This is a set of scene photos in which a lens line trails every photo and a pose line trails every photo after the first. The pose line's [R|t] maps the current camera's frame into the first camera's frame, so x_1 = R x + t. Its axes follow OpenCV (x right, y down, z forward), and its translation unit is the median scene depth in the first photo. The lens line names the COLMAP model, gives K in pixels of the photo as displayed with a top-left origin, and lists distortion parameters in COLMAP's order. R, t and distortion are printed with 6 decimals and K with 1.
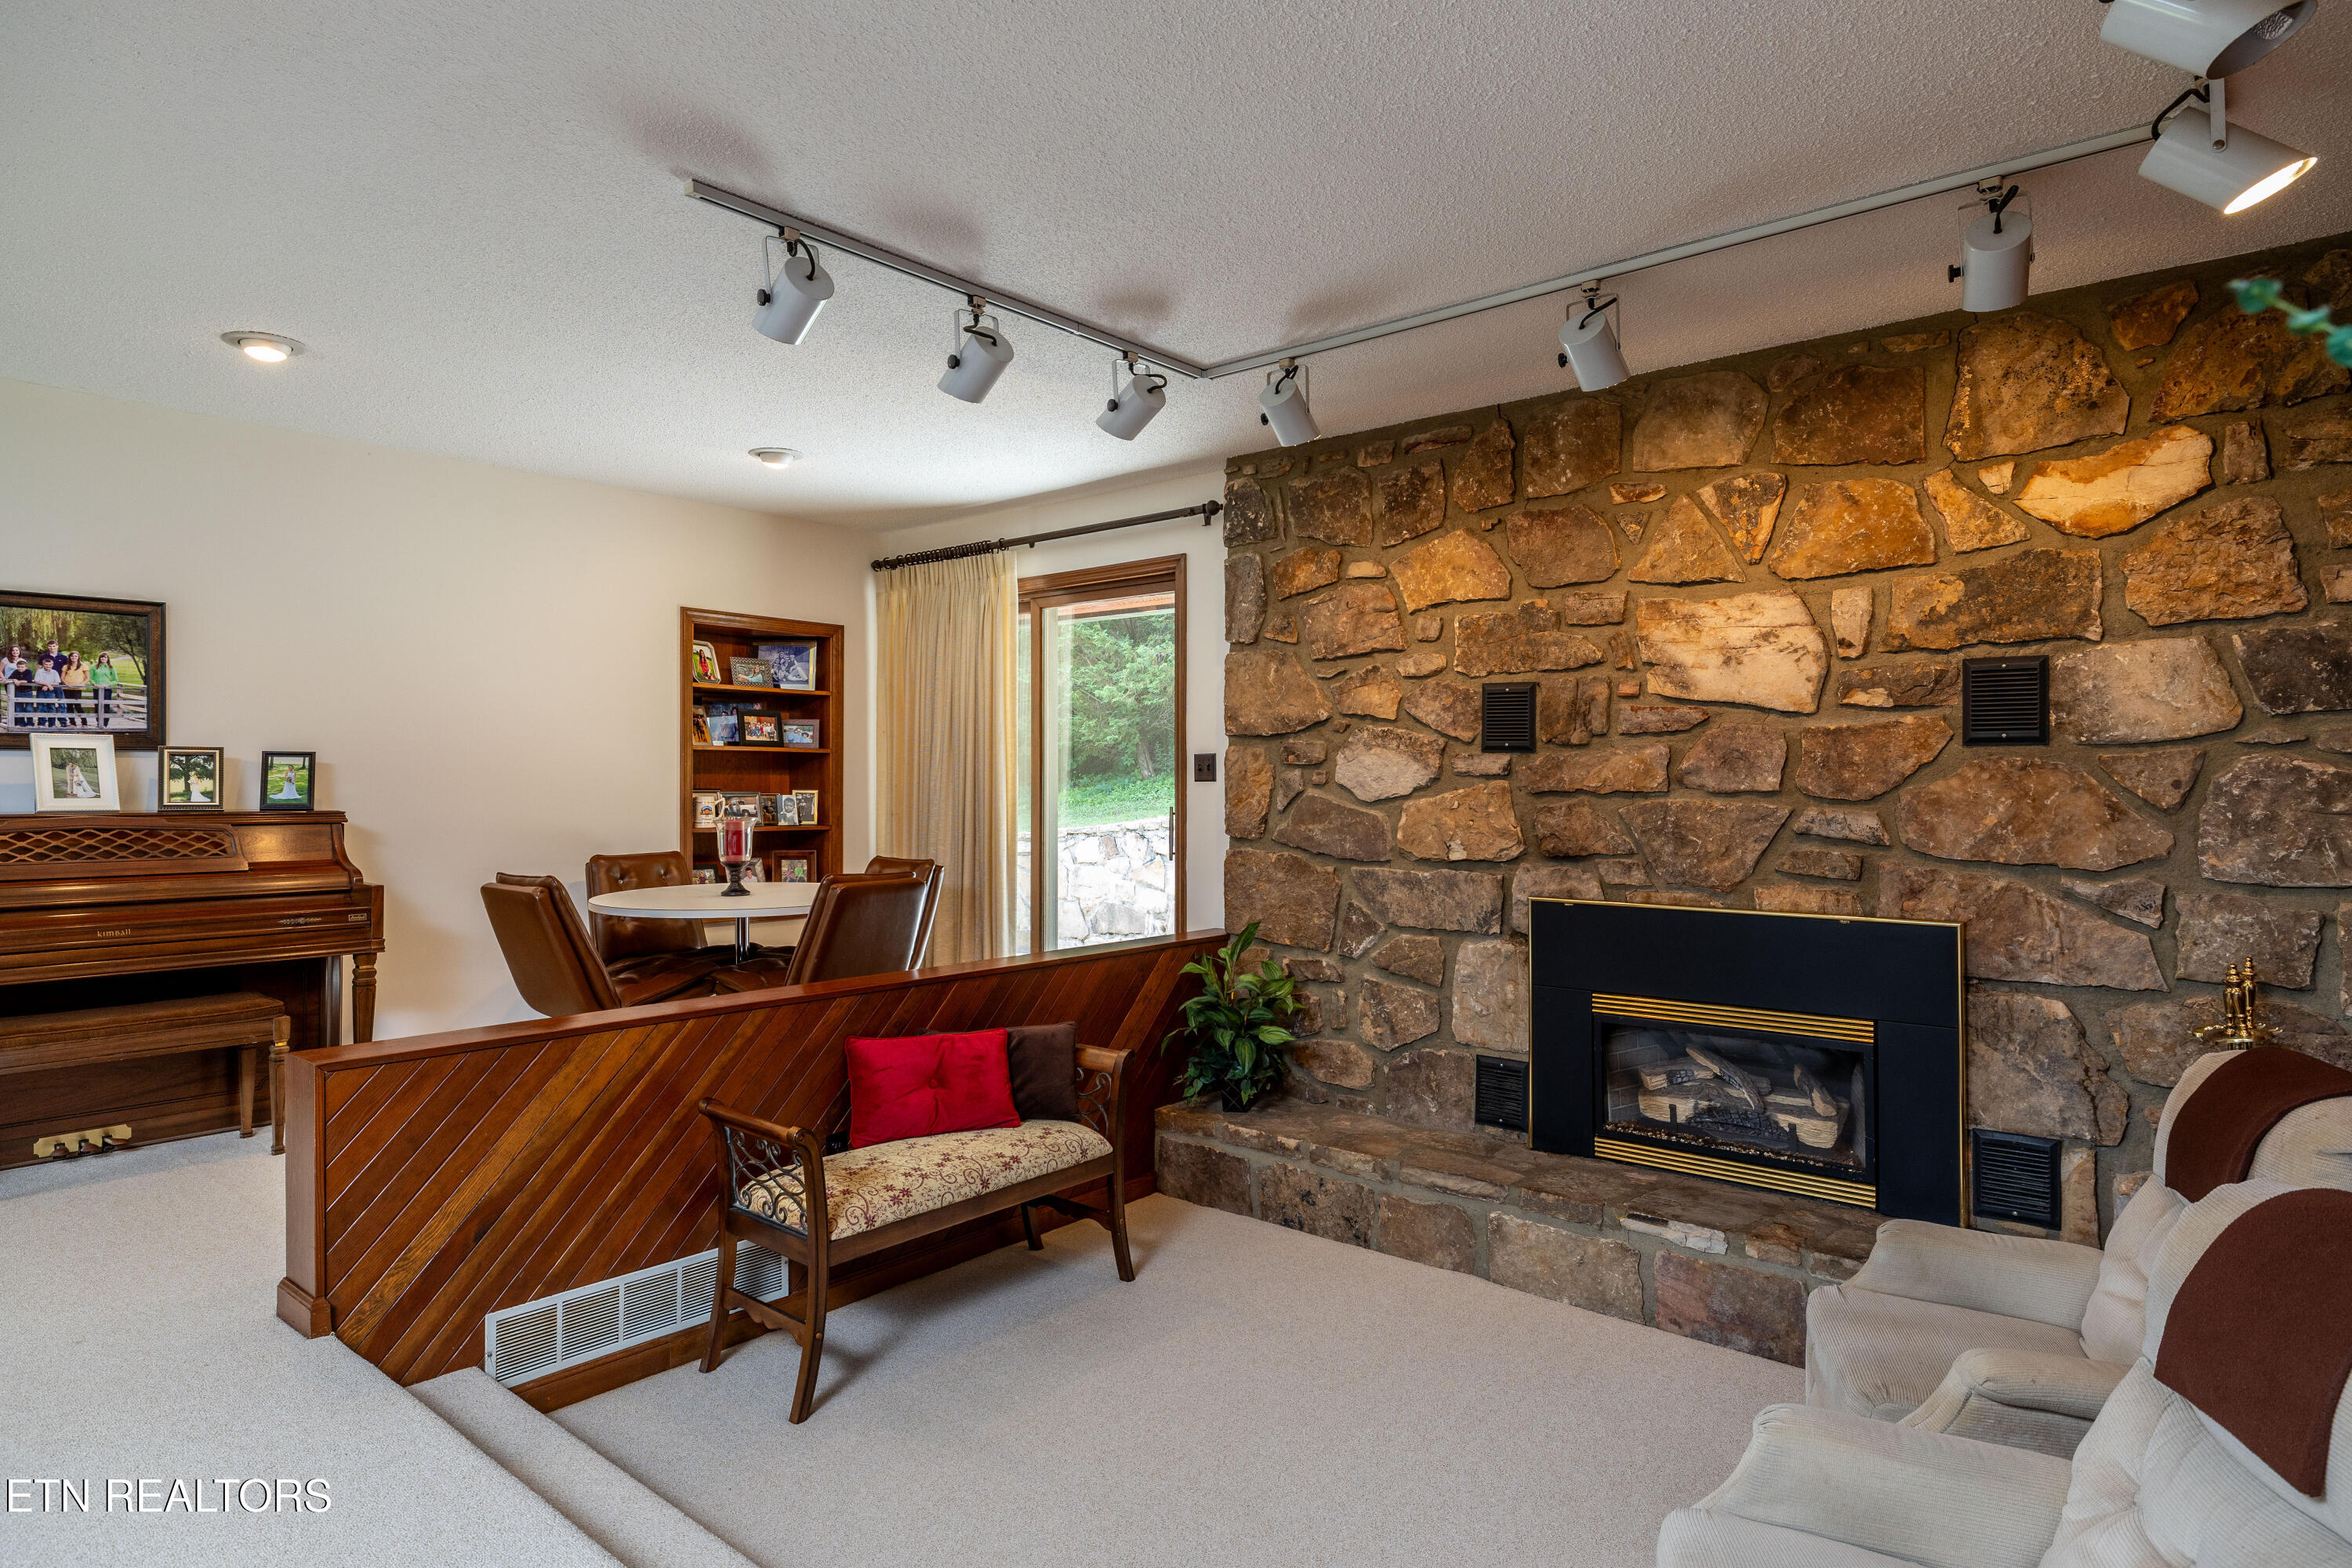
lens RADIAL K [[1309.1, 0, 1167.7], [0, 1309.1, 778.3], [0, 0, 1]] dist [0.003198, -0.005122]
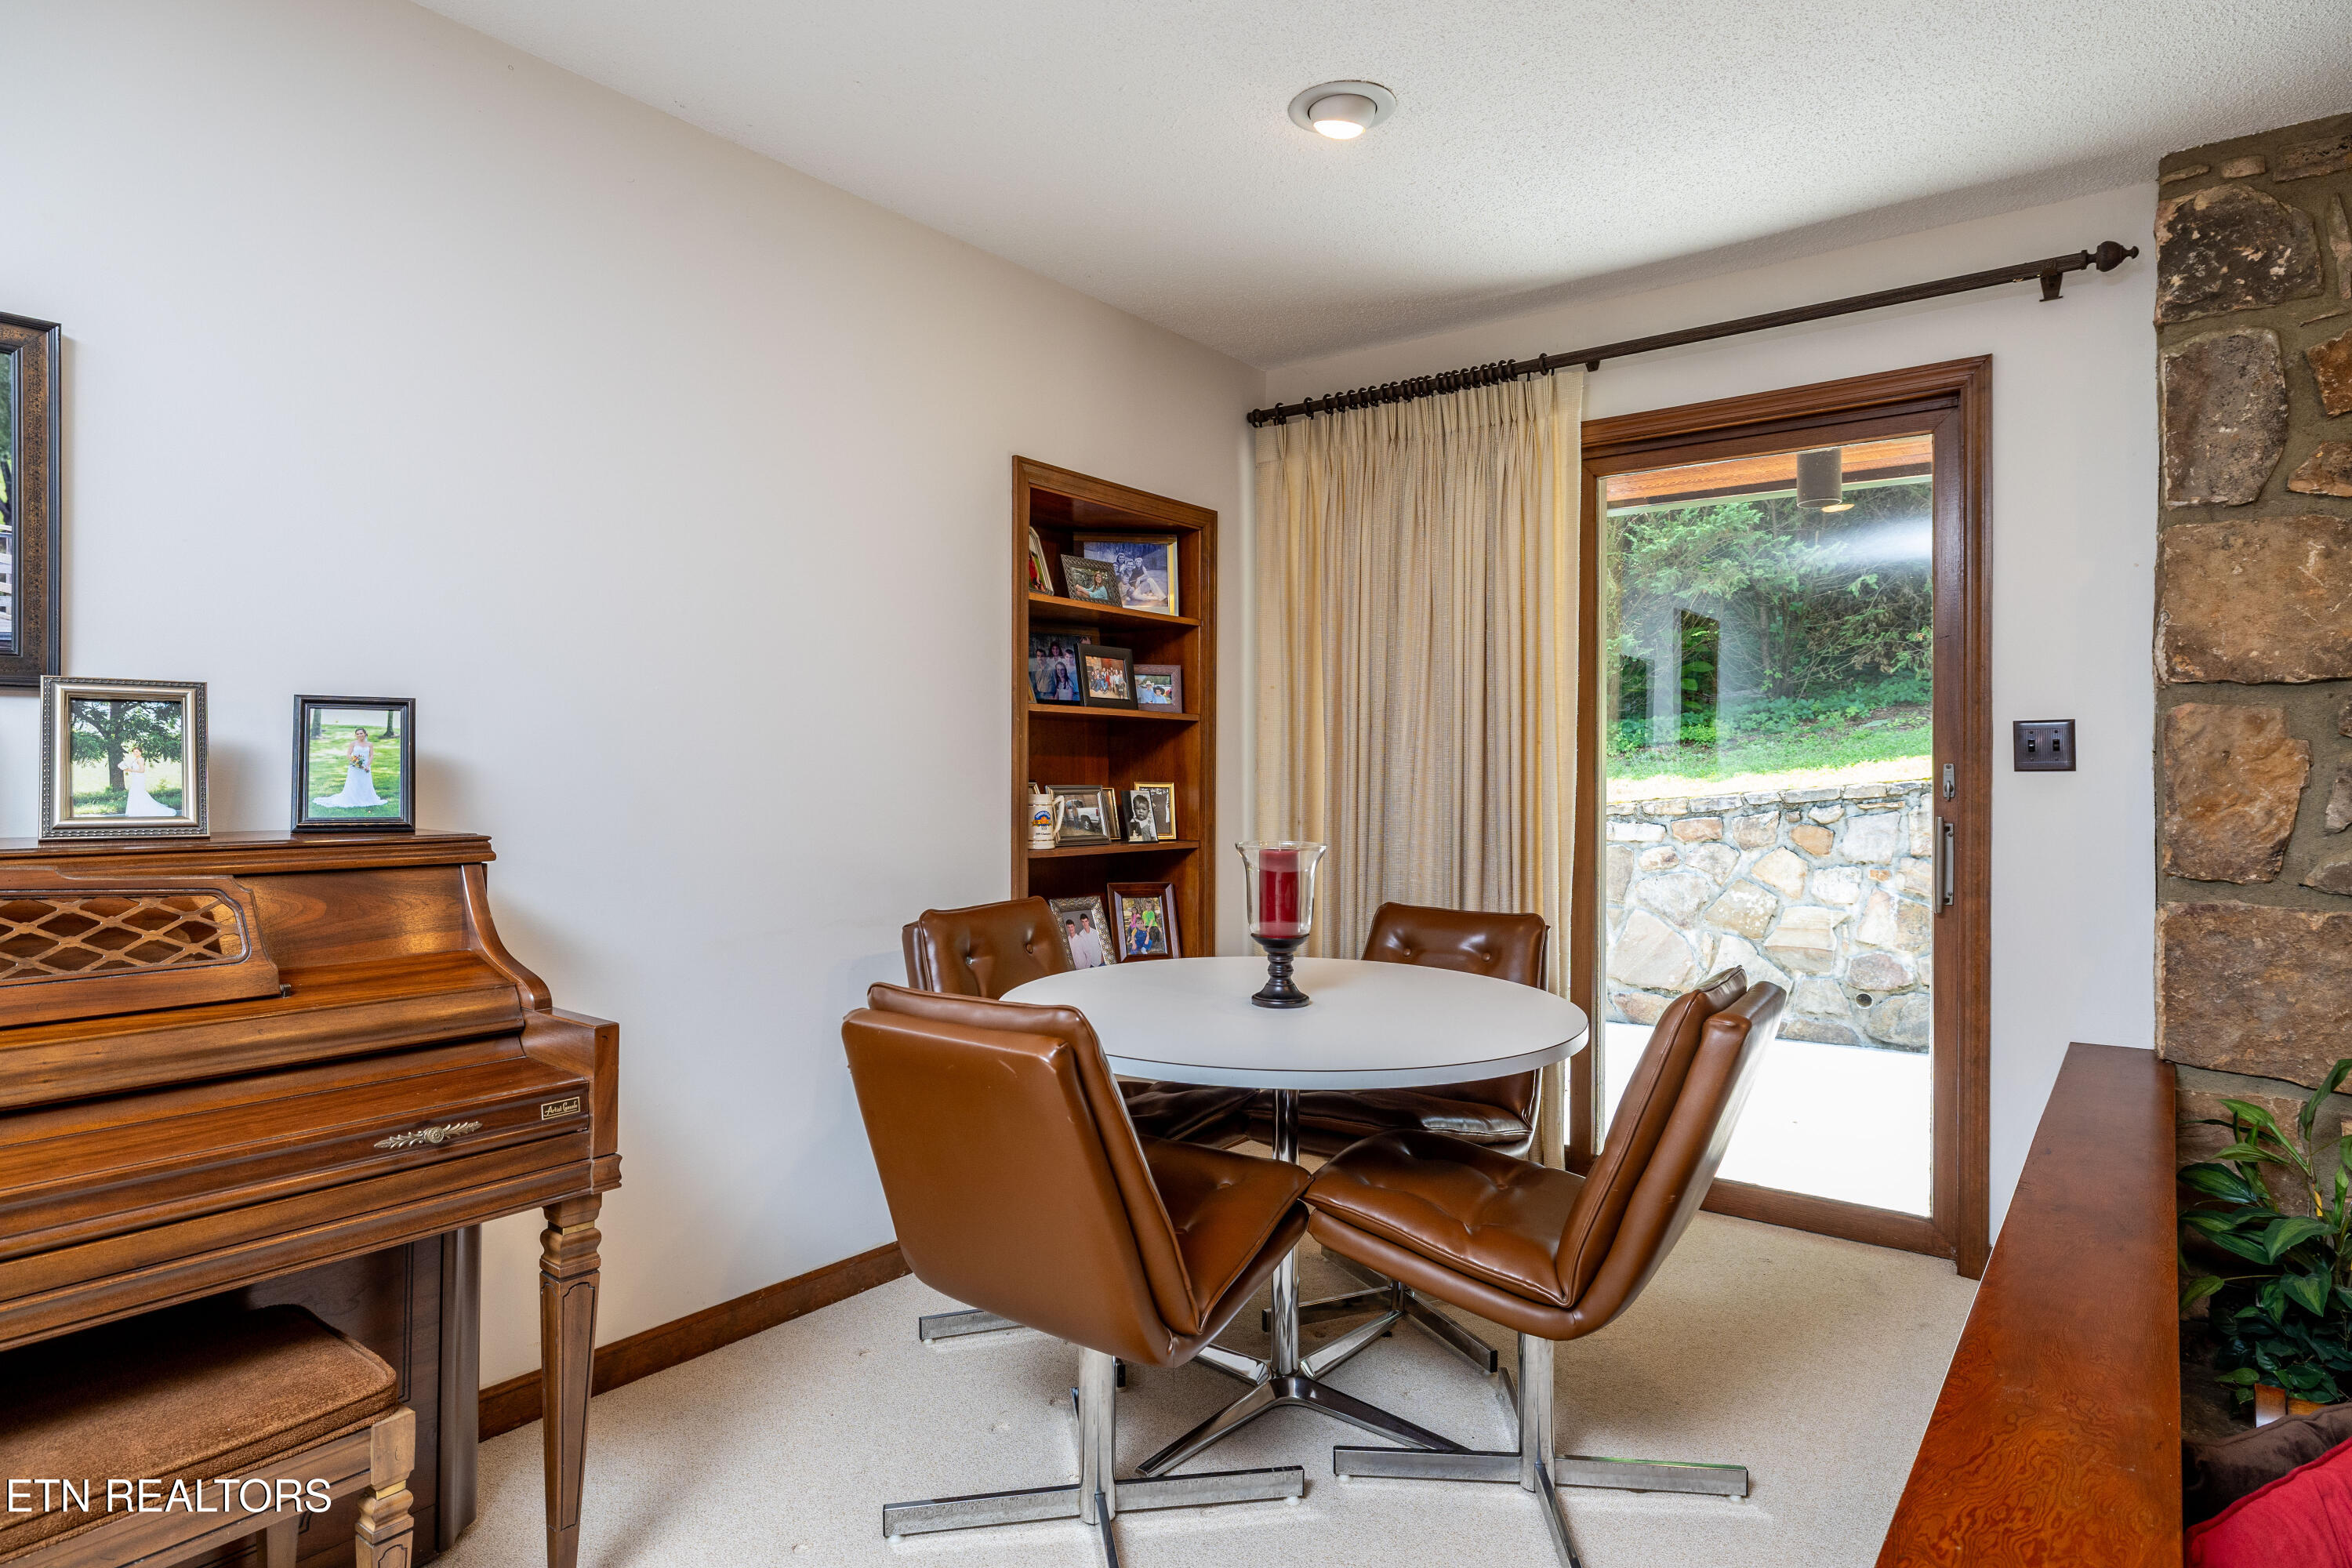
lens RADIAL K [[1309.1, 0, 1162.1], [0, 1309.1, 767.9], [0, 0, 1]] dist [0.003198, -0.005122]
pose [[0.998908, 0.003289, 0.046605, -0.444190], [-0.003437, 0.999989, 0.003110, 0.000816], [-0.046594, -0.003267, 0.998909, 0.580522]]
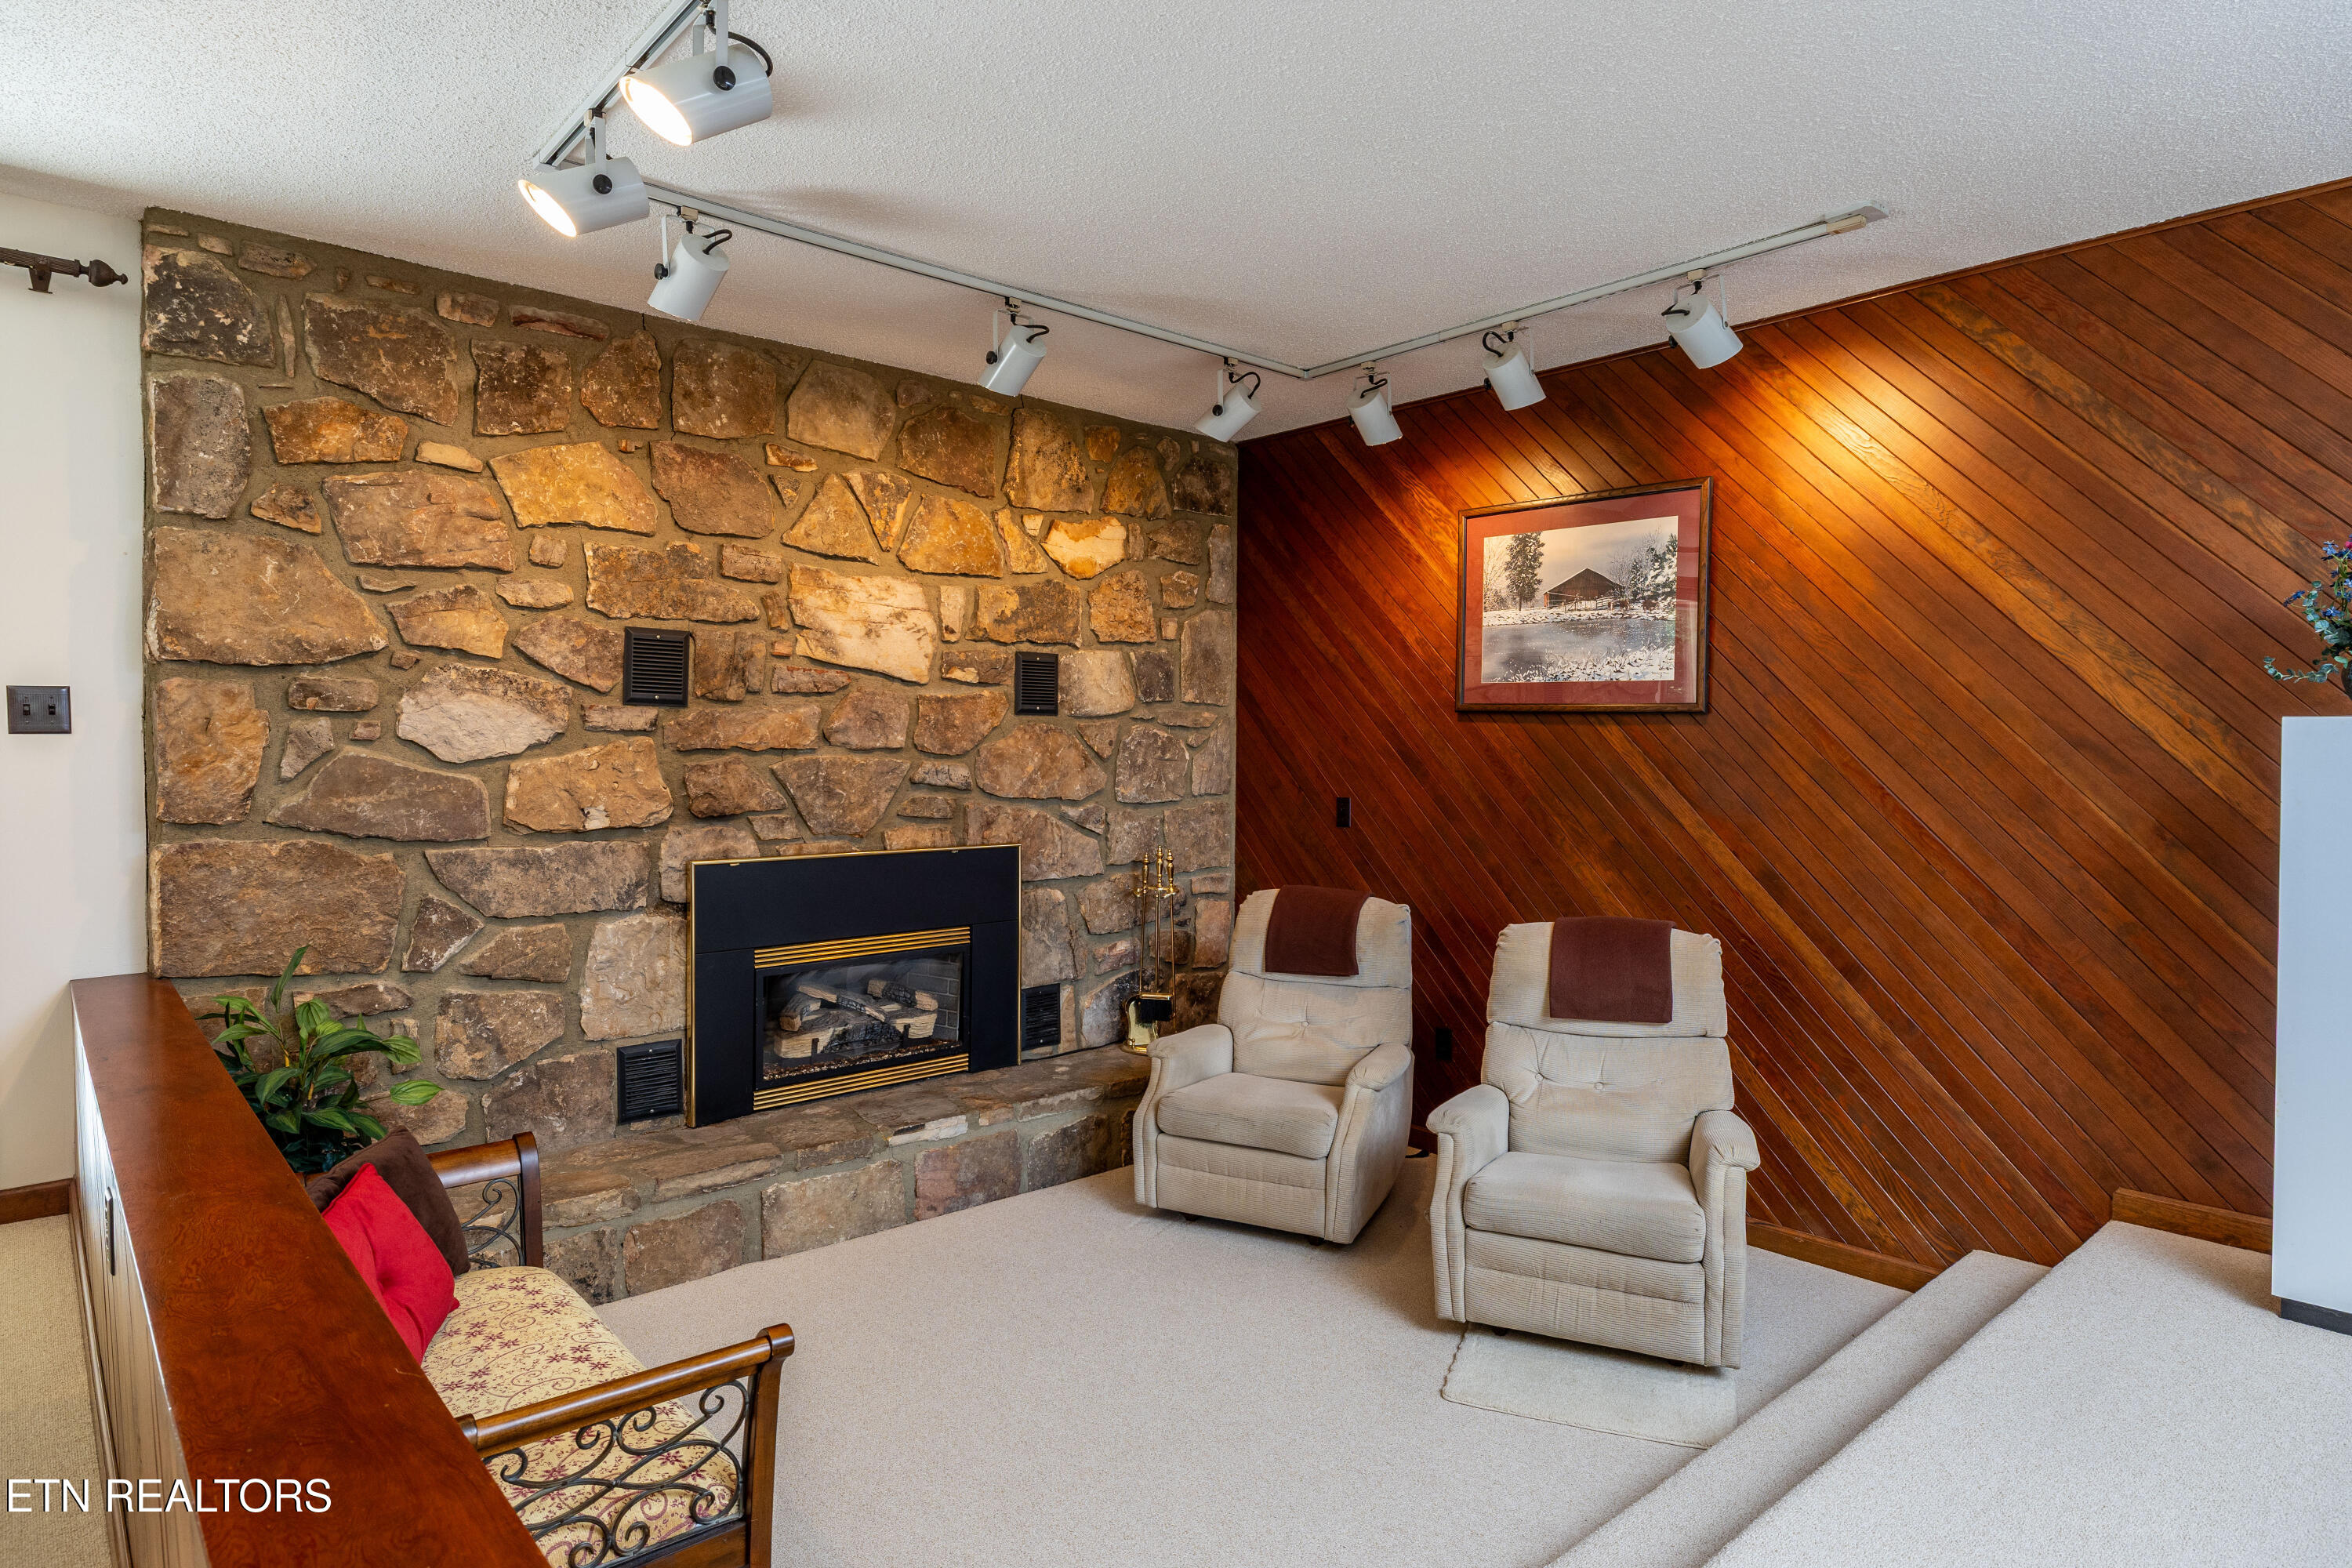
lens RADIAL K [[1309.1, 0, 1160.2], [0, 1309.1, 771.9], [0, 0, 1]] dist [0.003198, -0.005122]
pose [[0.145691, -0.023453, 0.989052, -0.581821], [-0.011046, 0.999618, 0.025331, -0.000875], [-0.989268, -0.014615, 0.145376, 0.517429]]
